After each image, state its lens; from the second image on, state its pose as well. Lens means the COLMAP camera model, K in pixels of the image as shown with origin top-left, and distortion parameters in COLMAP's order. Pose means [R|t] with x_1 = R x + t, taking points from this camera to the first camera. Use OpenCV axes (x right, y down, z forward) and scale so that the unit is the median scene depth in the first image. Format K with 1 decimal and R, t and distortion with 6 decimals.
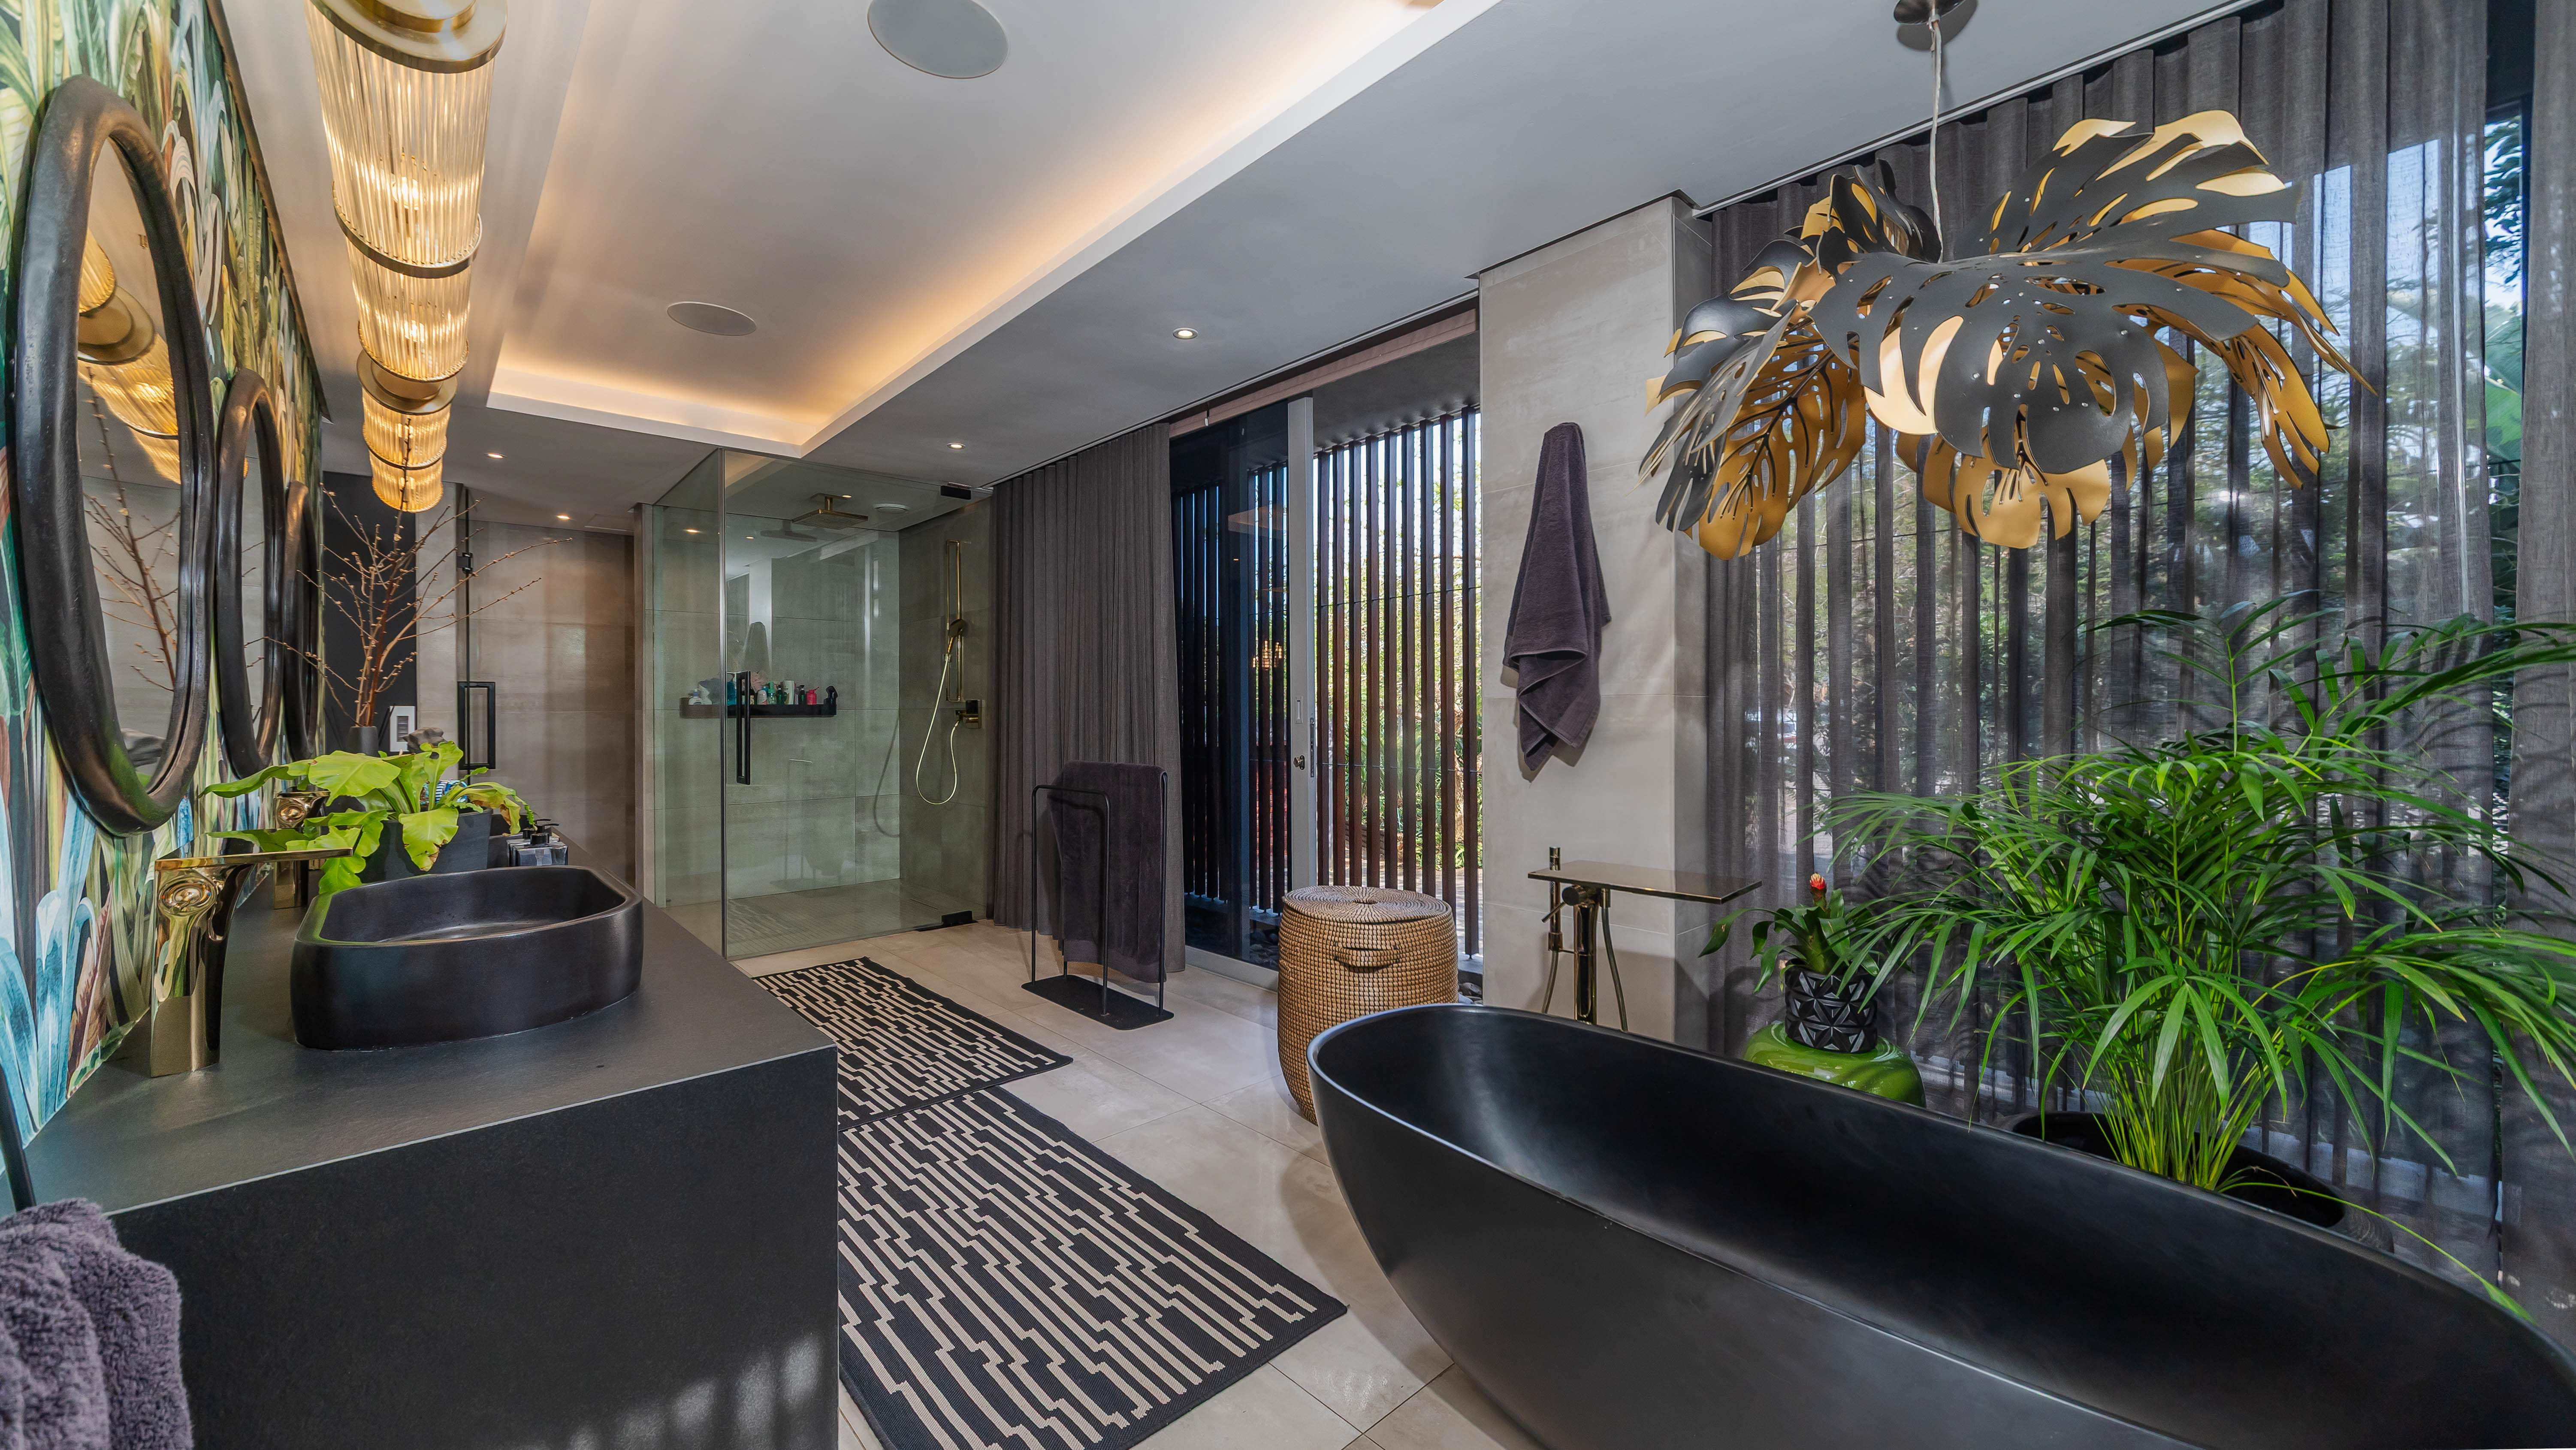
lens RADIAL K [[937.8, 0, 1271.8], [0, 937.8, 732.3], [0, 0, 1]] dist [0.005881, -0.000475]
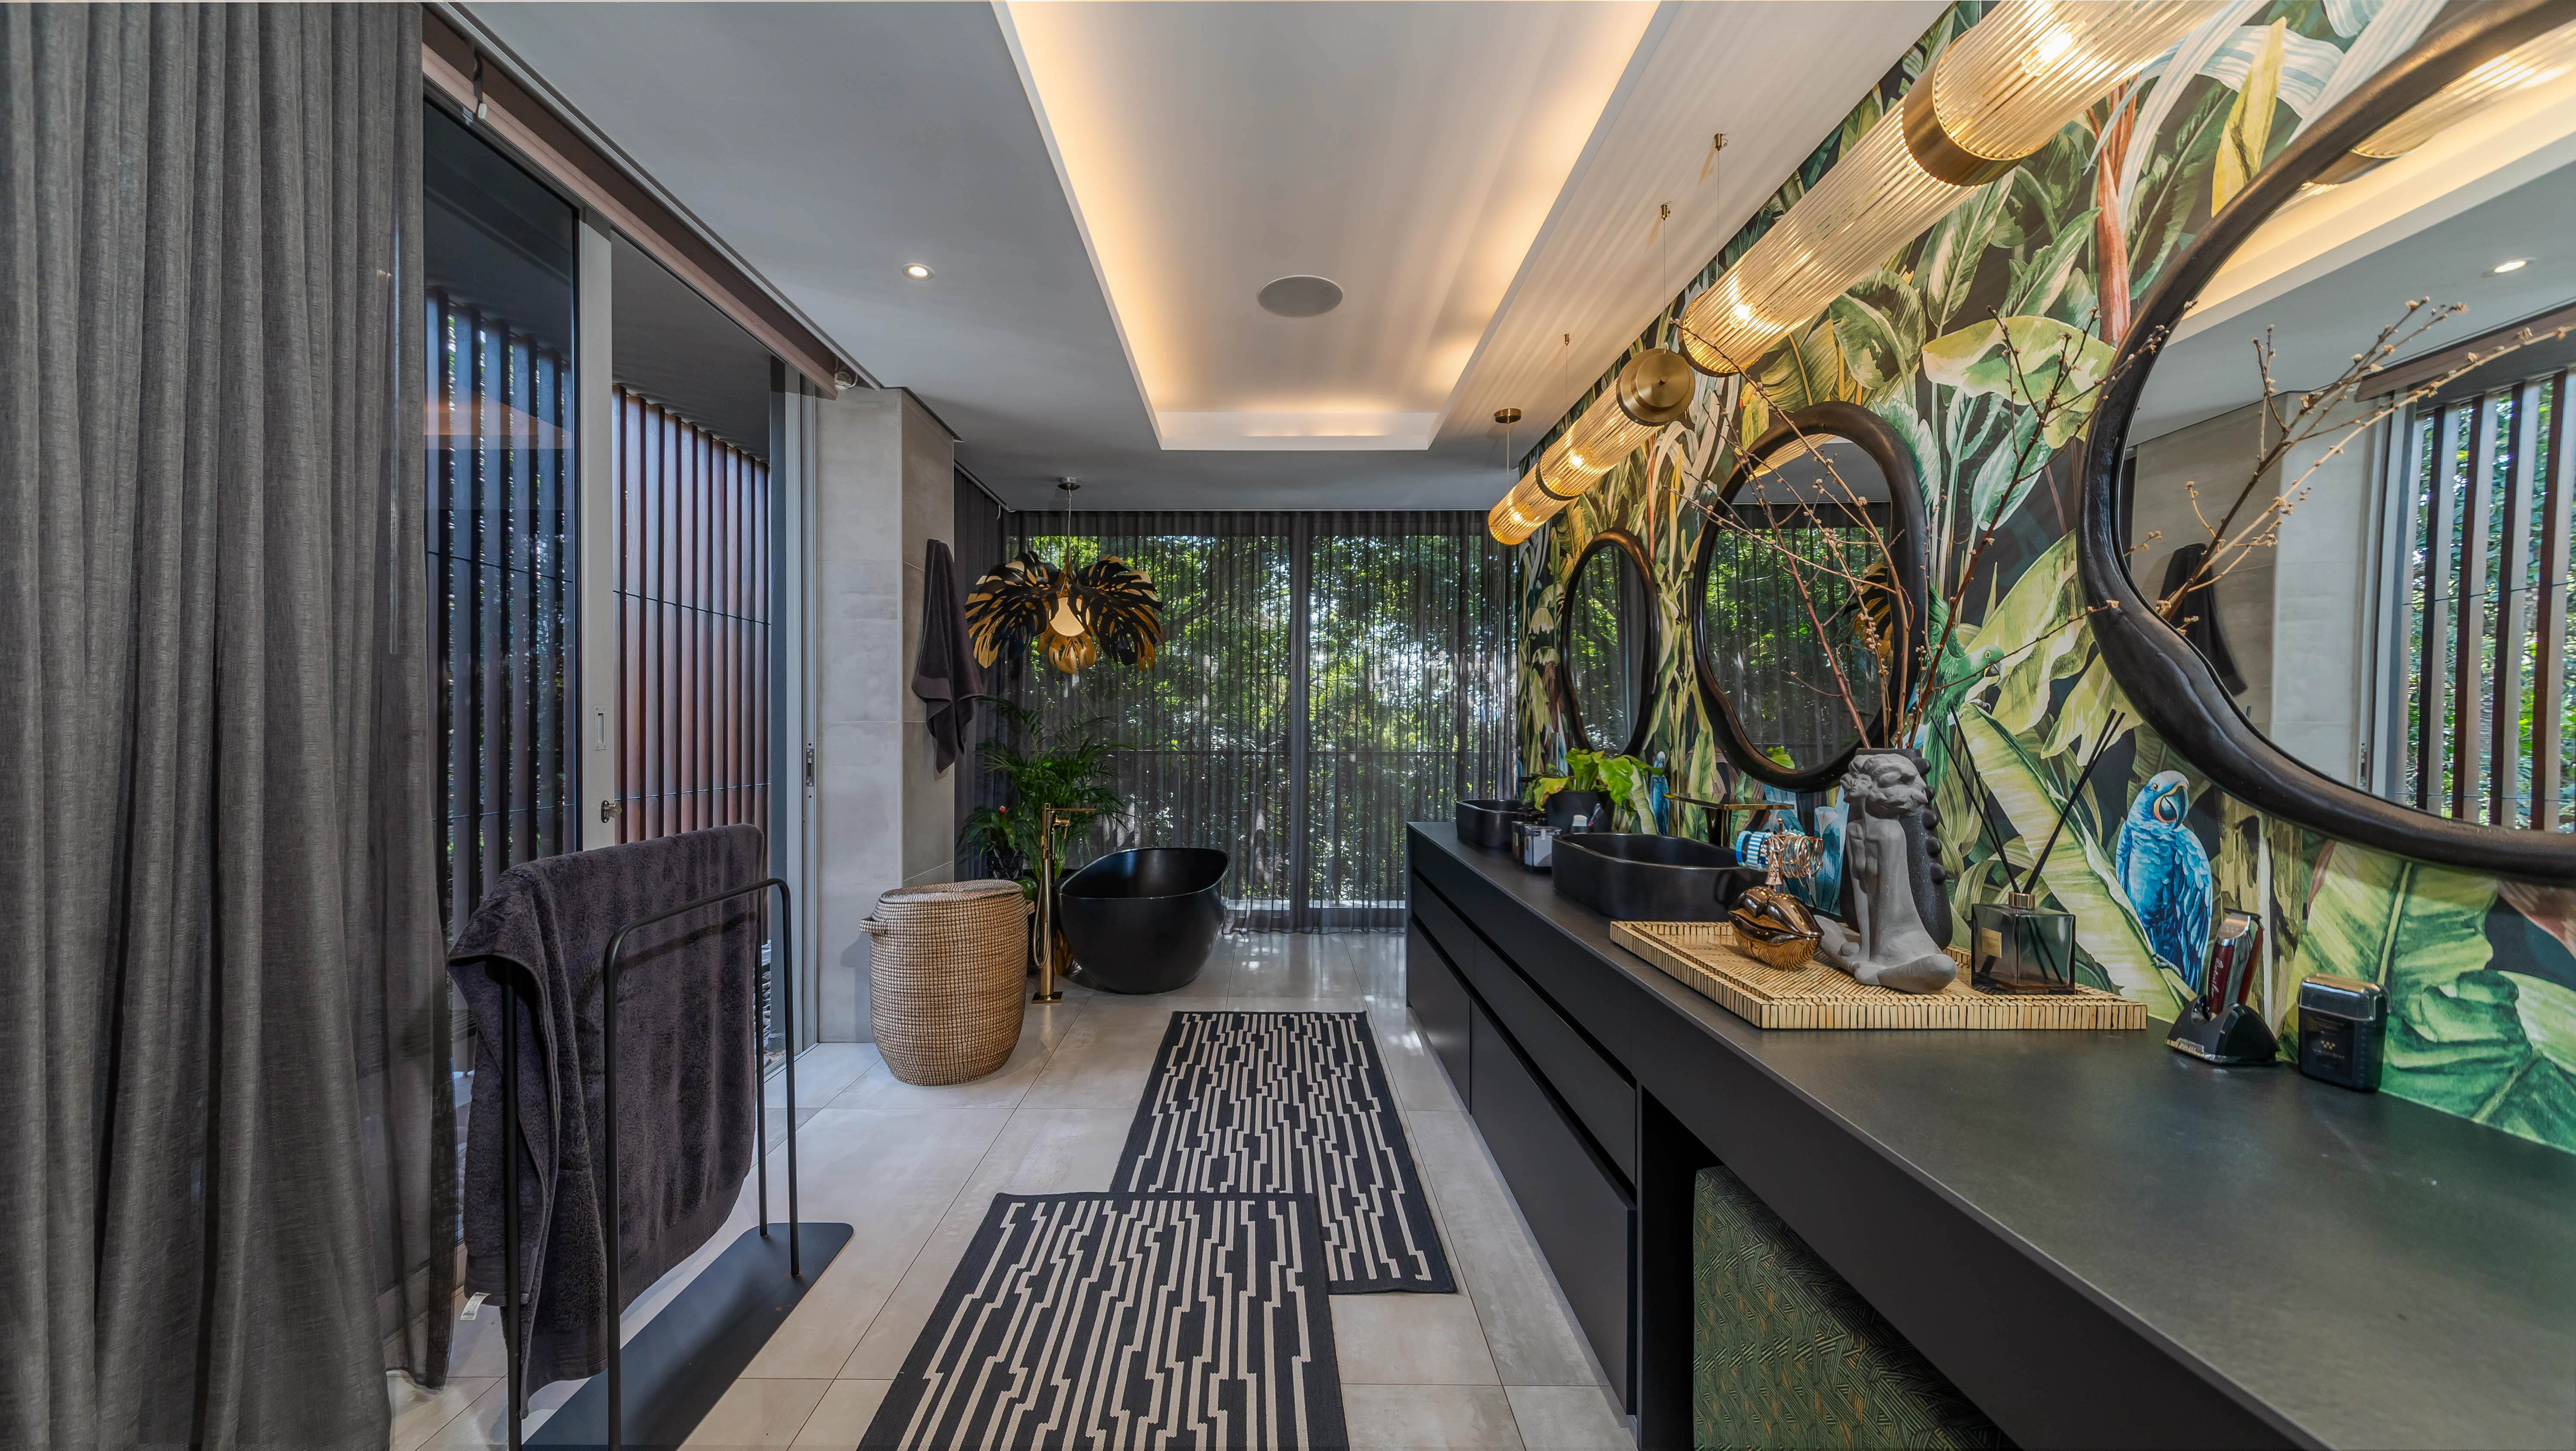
lens RADIAL K [[936.0, 0, 1271.6], [0, 936.0, 728.9], [0, 0, 1]] dist [0.008414, -0.001034]
pose [[-0.740783, -0.000800, 0.671744, -1.108417], [0.007055, 0.999935, 0.008971, -0.036632], [-0.671708, 0.011384, -0.740729, 1.771043]]
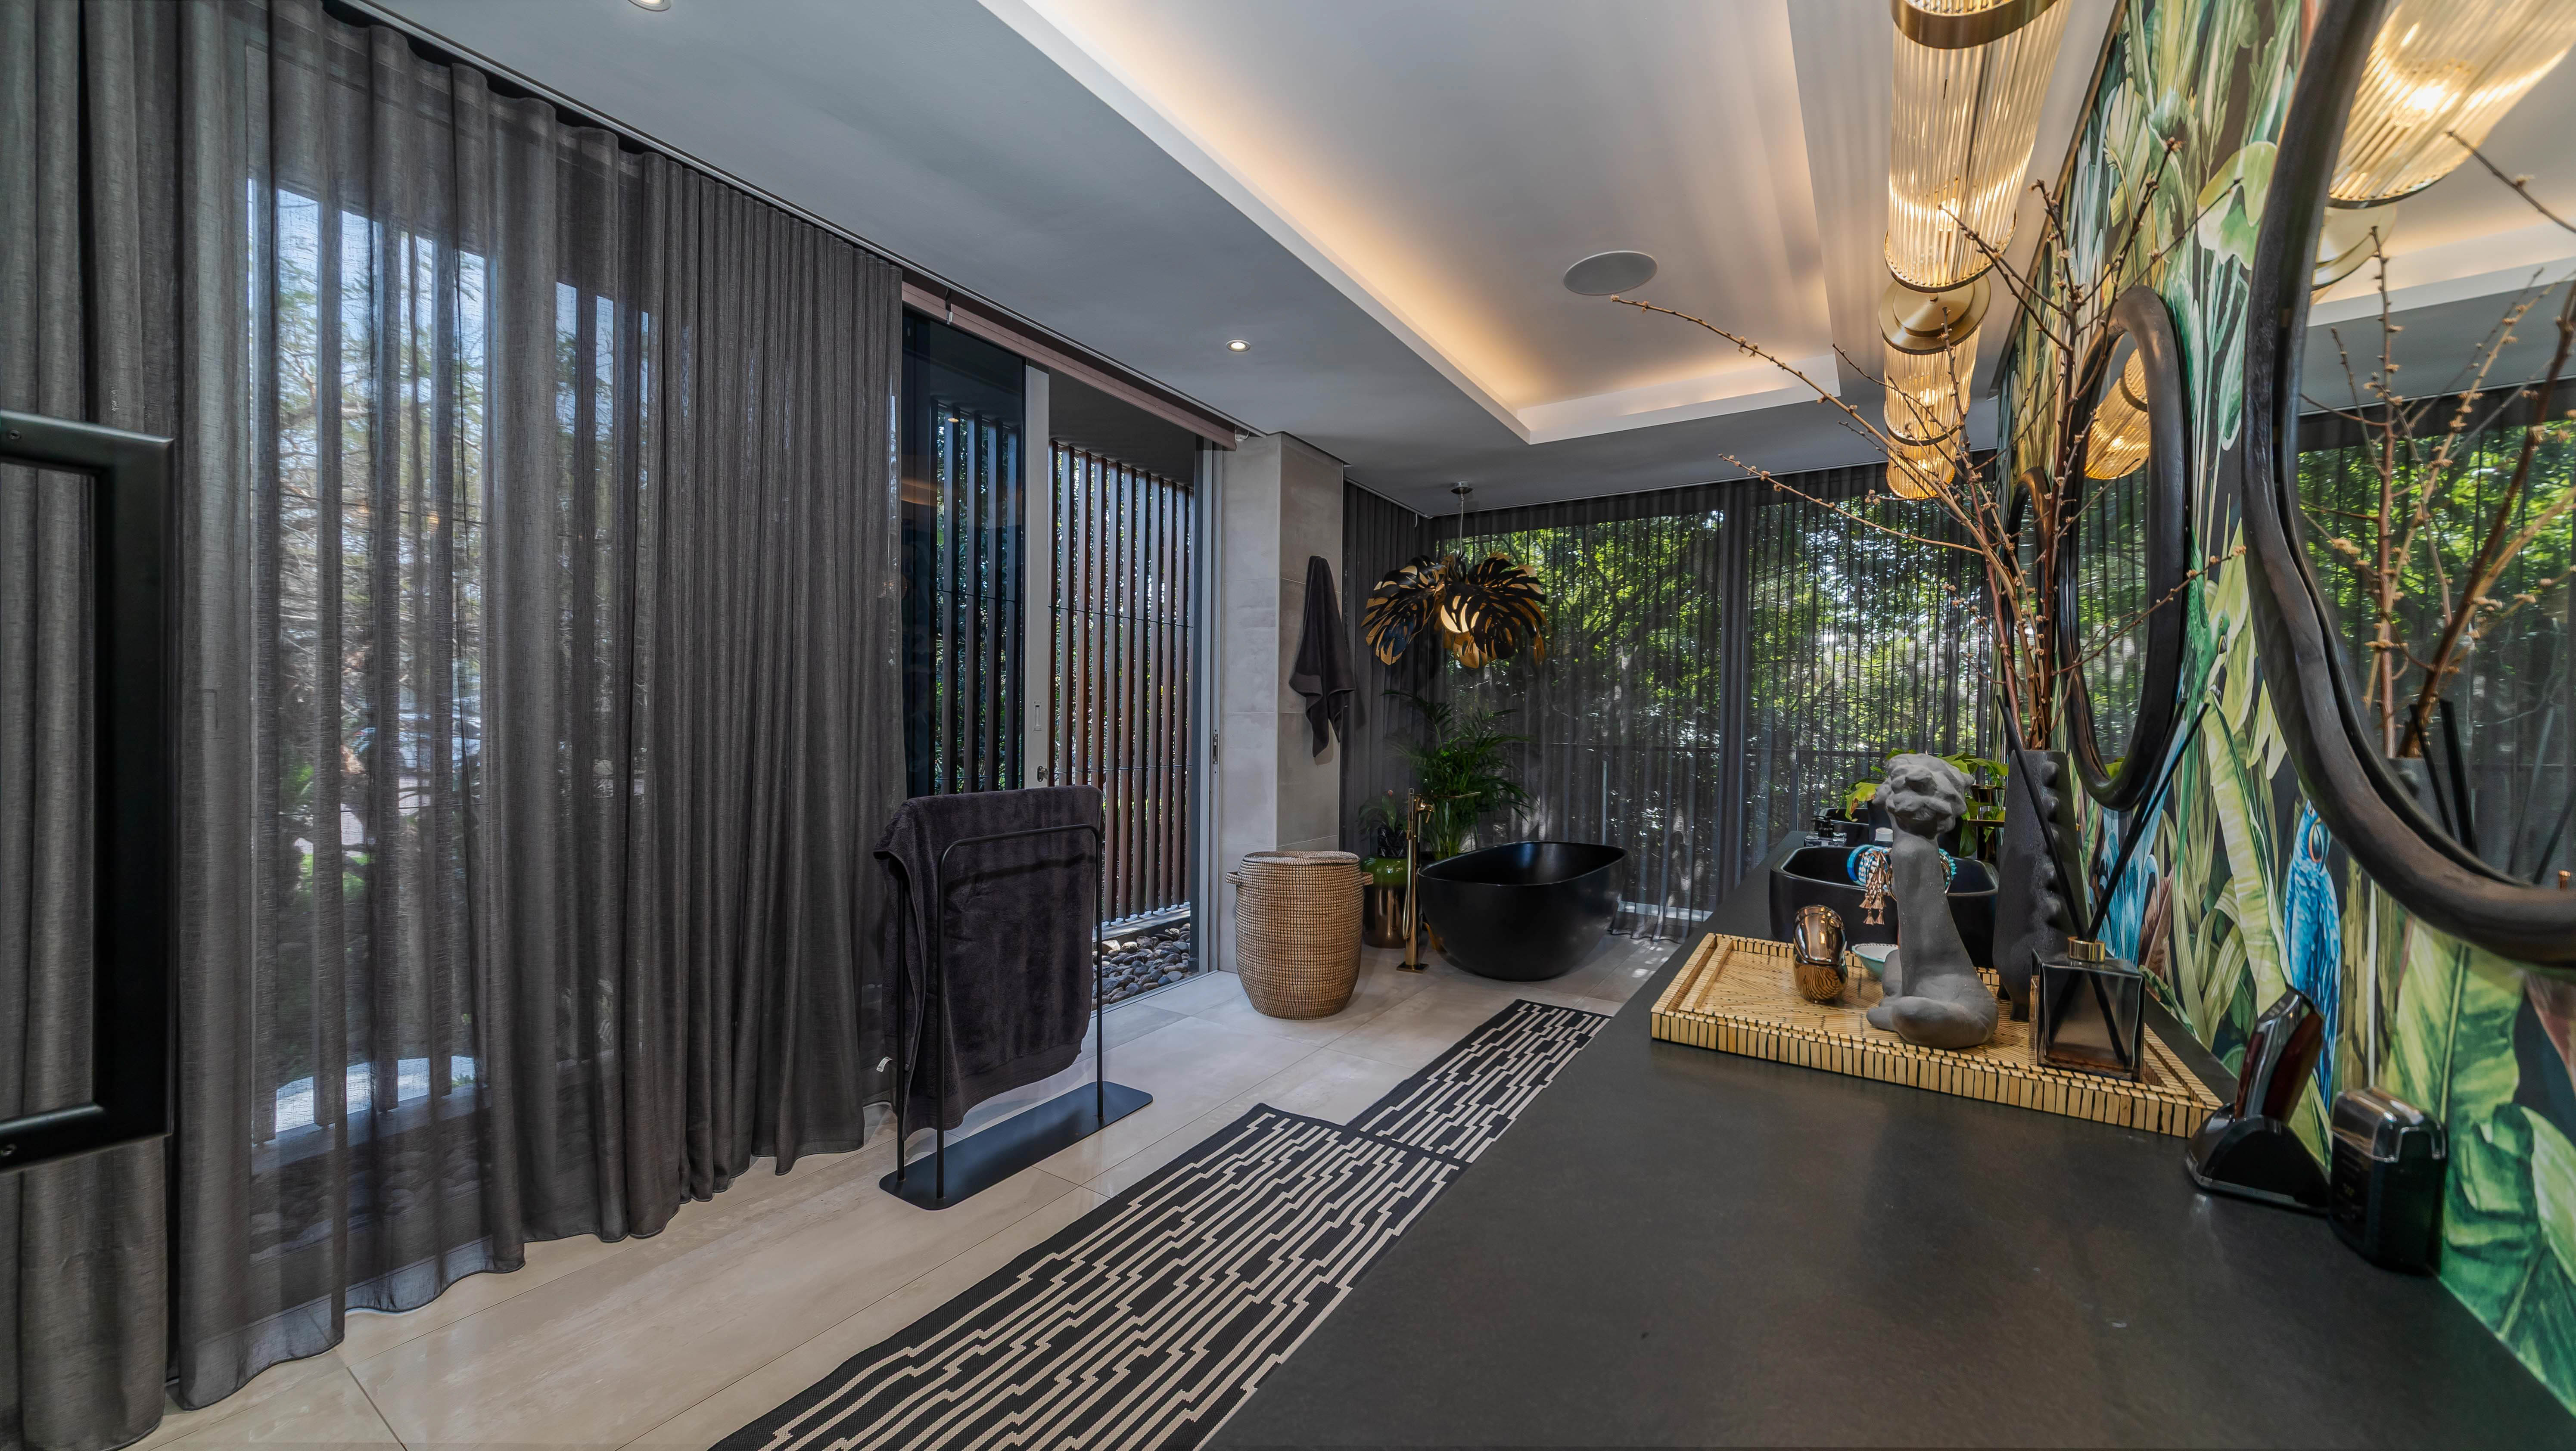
lens RADIAL K [[937.8, 0, 1267.6], [0, 937.8, 724.2], [0, 0, 1]] dist [0.005881, -0.000475]
pose [[-0.245338, -0.008914, 0.969397, -1.373818], [0.000572, 0.999956, 0.009339, -0.033100], [-0.969437, 0.002845, -0.245322, 1.531080]]
